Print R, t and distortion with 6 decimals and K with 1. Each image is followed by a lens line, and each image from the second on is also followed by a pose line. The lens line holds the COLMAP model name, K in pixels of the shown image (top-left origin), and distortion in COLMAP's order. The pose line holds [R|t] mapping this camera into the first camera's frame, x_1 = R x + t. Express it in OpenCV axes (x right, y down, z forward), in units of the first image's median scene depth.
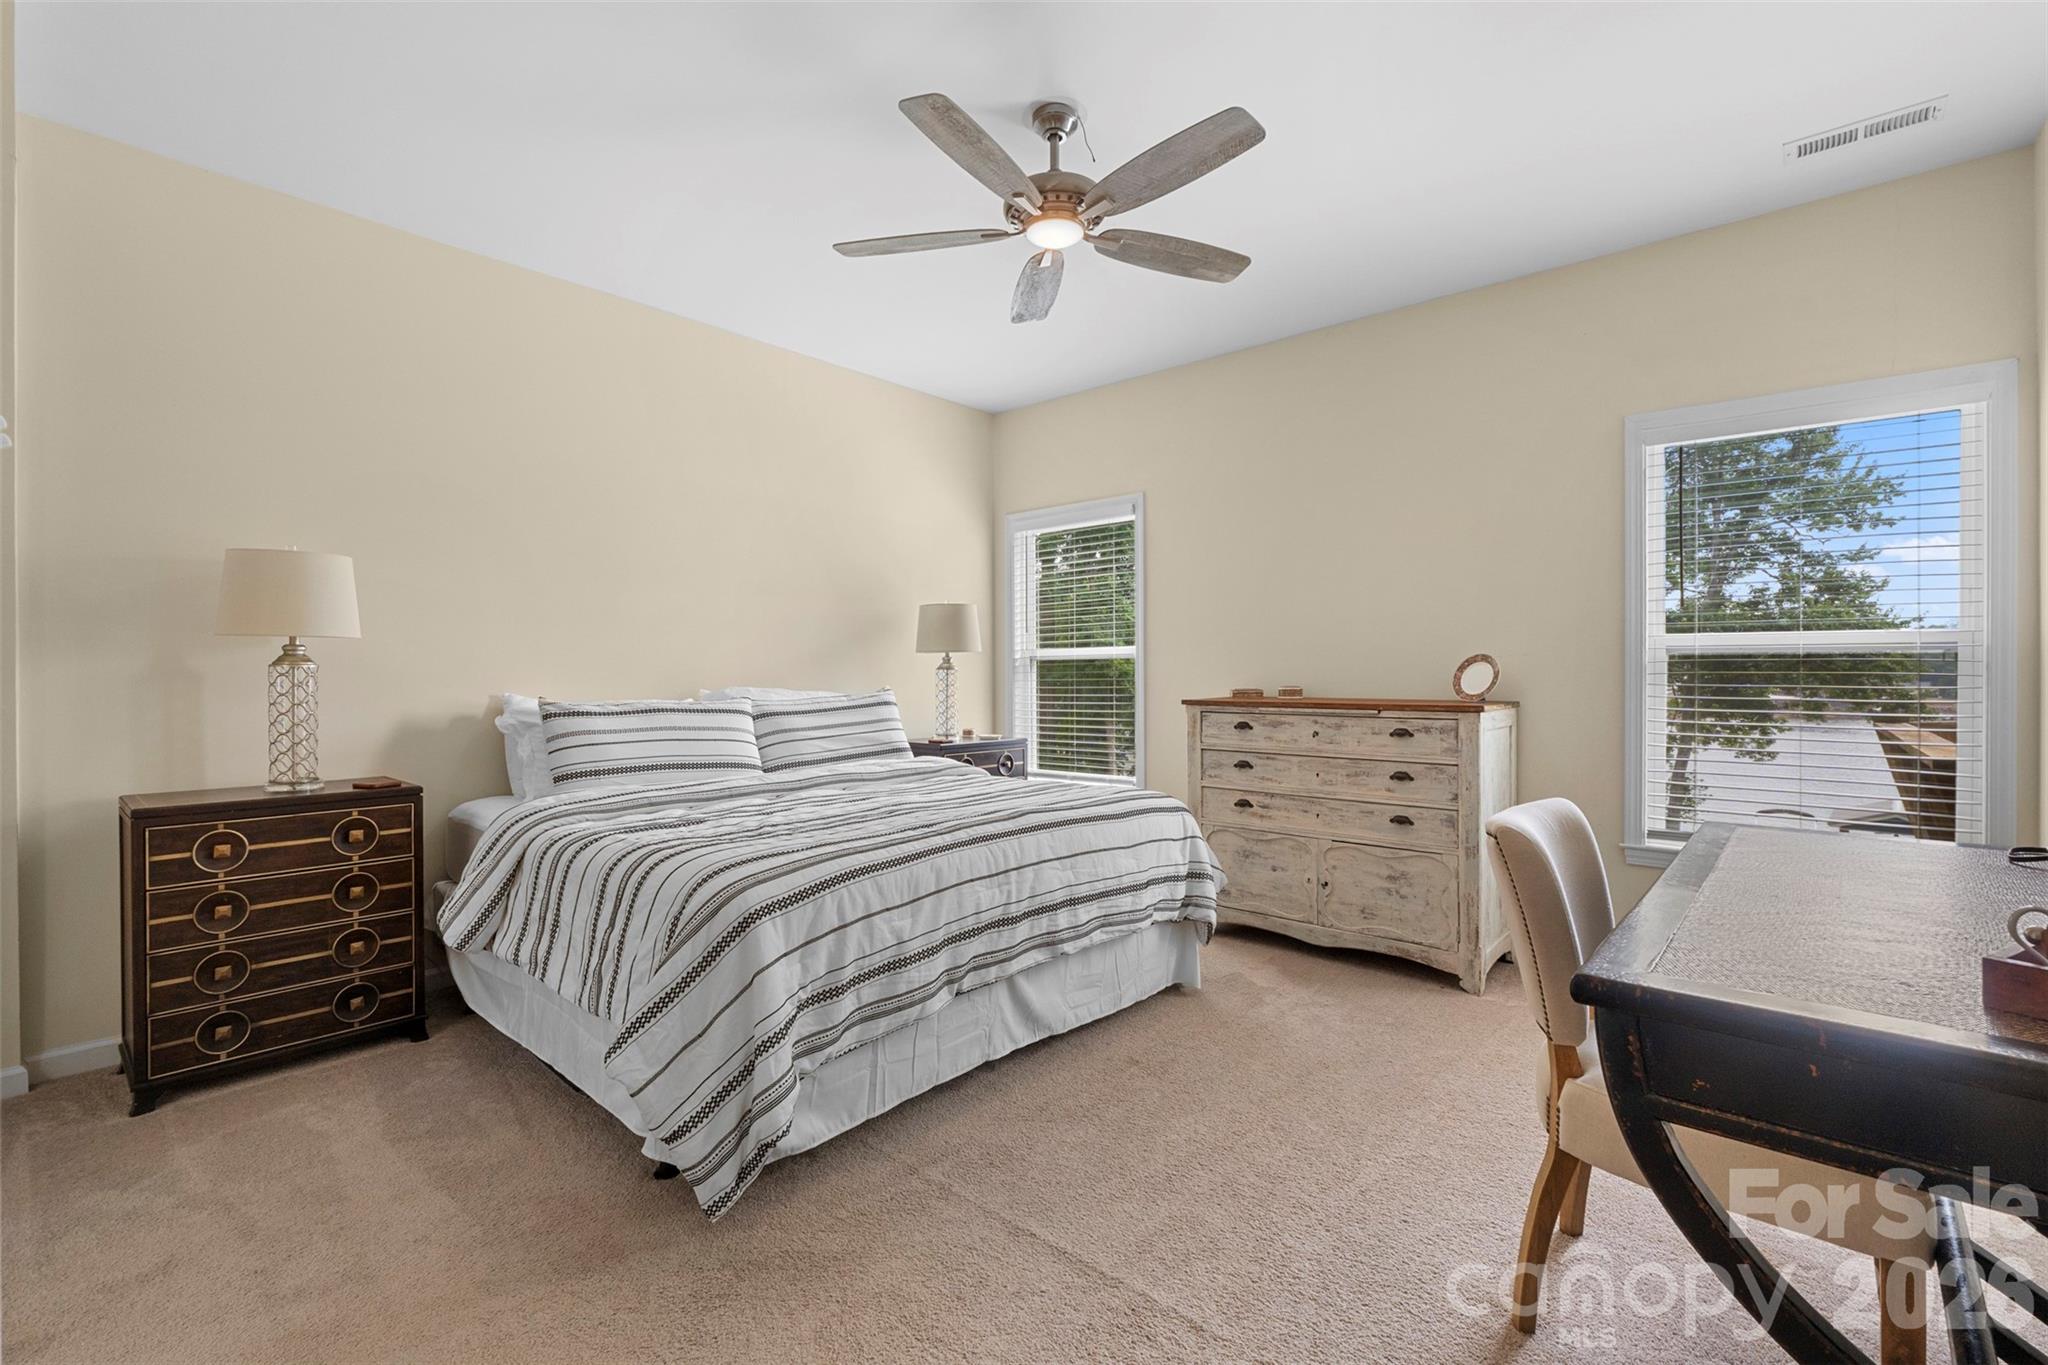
lens RADIAL K [[896.0, 0, 1029.2], [0, 896.0, 673.9], [0, 0, 1]] dist [-0.004373, -0.001403]
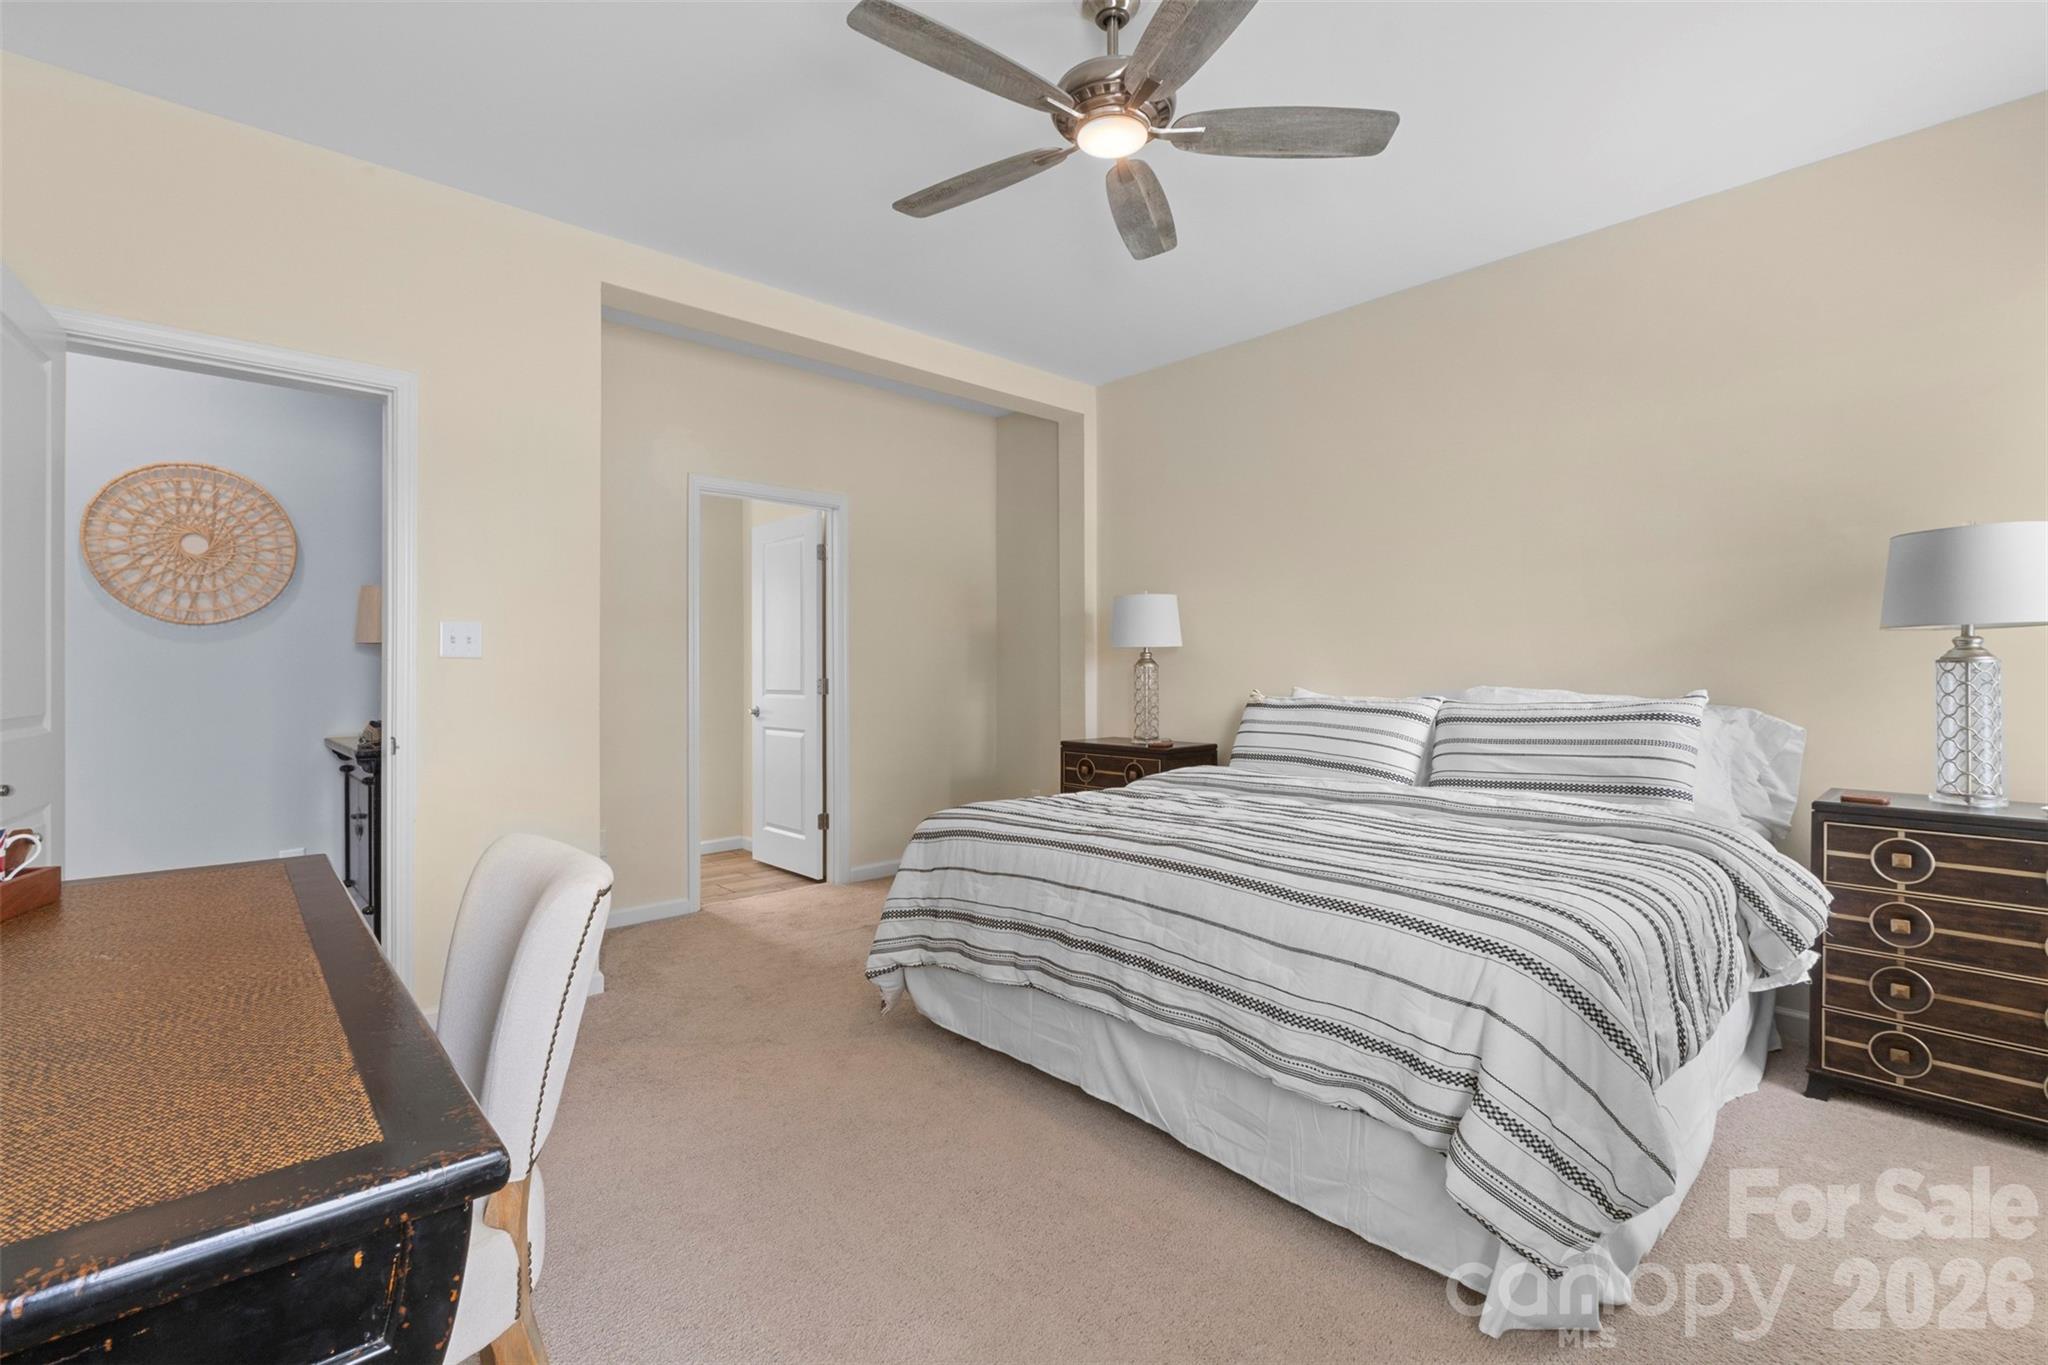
lens RADIAL K [[896.0, 0, 974.8], [0, 896.0, 668.2], [0, 0, 1]] dist [-0.004373, -0.001403]
pose [[-0.129387, -0.002425, -0.991591, 0.690146], [-0.000046, 0.999997, -0.002440, -0.000284], [0.991594, -0.000270, -0.129386, 0.785014]]
